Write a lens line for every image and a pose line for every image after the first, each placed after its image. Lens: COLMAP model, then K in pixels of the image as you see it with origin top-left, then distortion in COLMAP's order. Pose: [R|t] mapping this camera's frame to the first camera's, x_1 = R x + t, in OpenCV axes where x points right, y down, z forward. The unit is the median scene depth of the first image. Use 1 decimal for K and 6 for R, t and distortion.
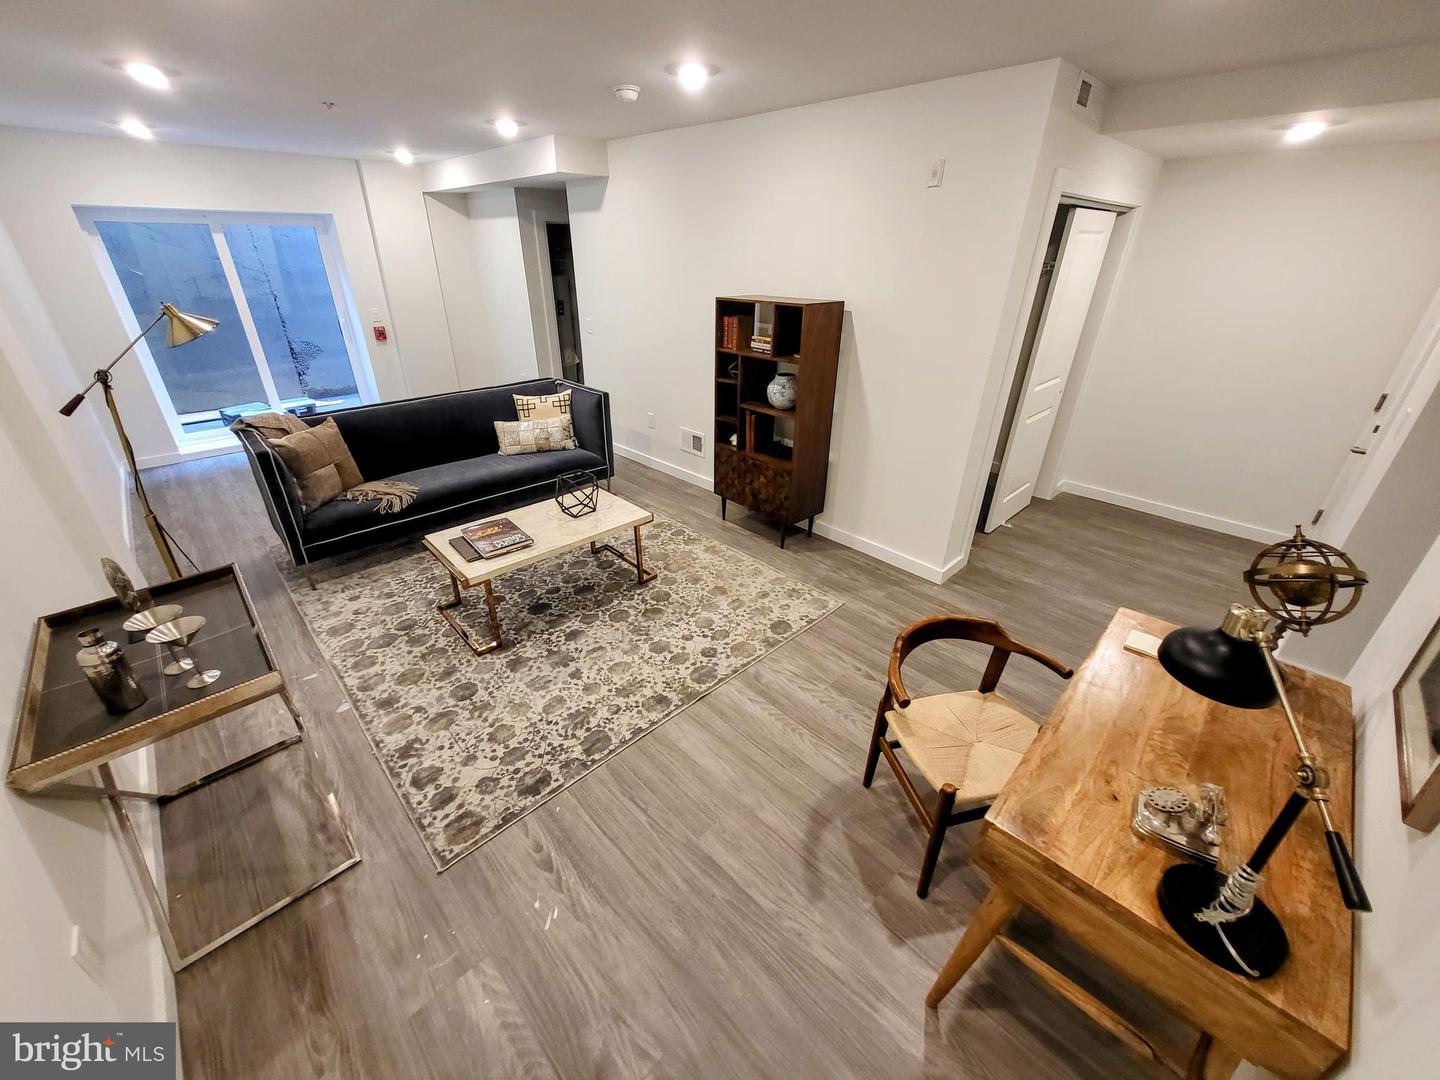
lens RADIAL K [[569.8, 0, 711.3], [0, 569.8, 533.6], [0, 0, 1]] dist [0.000399, -0.000076]
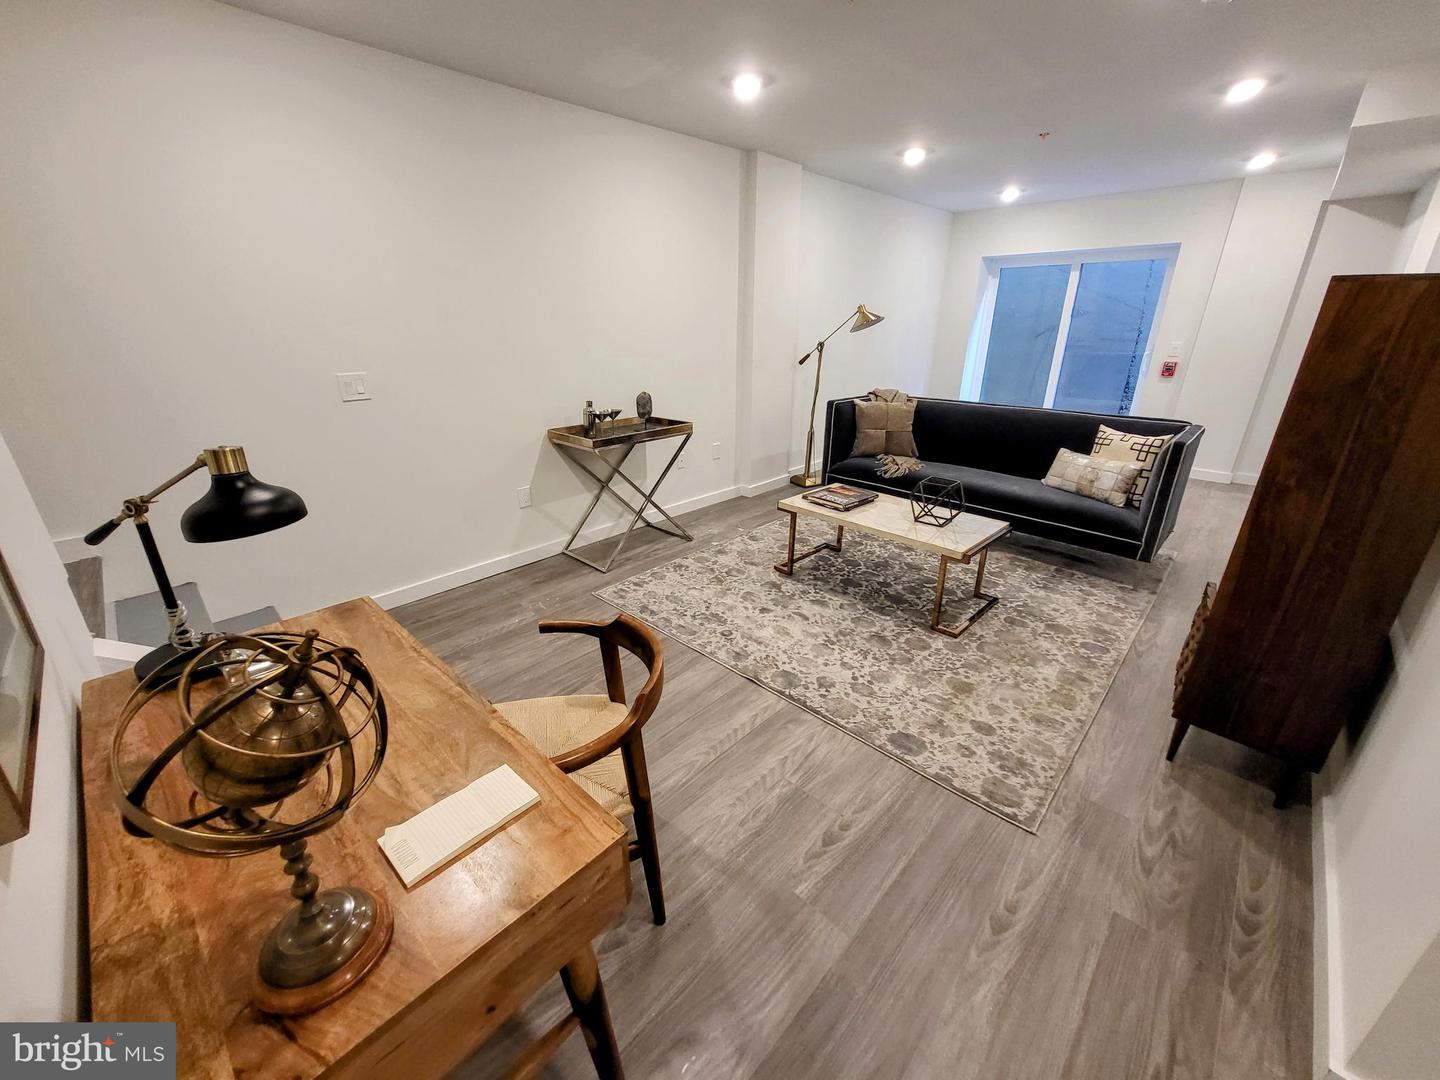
lens RADIAL K [[569.8, 0, 711.3], [0, 569.8, 533.6], [0, 0, 1]] dist [0.000399, -0.000076]
pose [[0.033554, 0.351670, -0.935522, 0.628203], [-0.441672, 0.844905, 0.301765, -0.145127], [0.896549, 0.403068, 0.183673, 0.521034]]
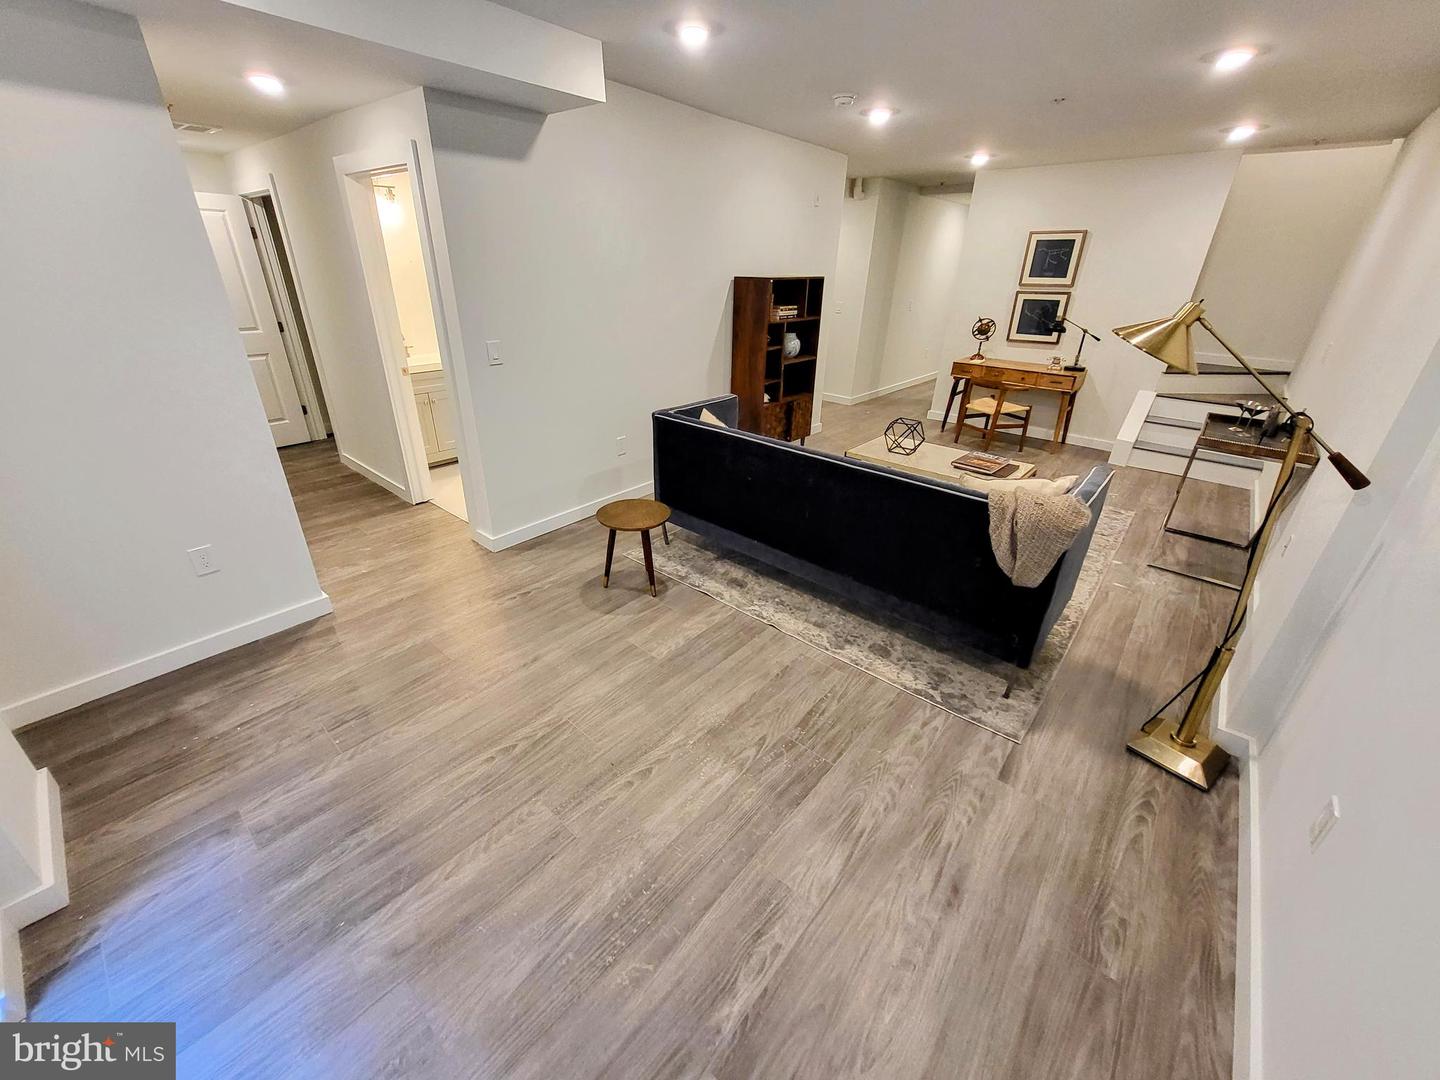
lens RADIAL K [[569.8, 0, 711.3], [0, 569.8, 533.6], [0, 0, 1]] dist [0.000399, -0.000076]
pose [[-0.093322, -0.418913, 0.903218, -1.349167], [0.421202, 0.805389, 0.417059, -0.568491], [-0.902153, 0.419358, 0.101286, 1.304716]]
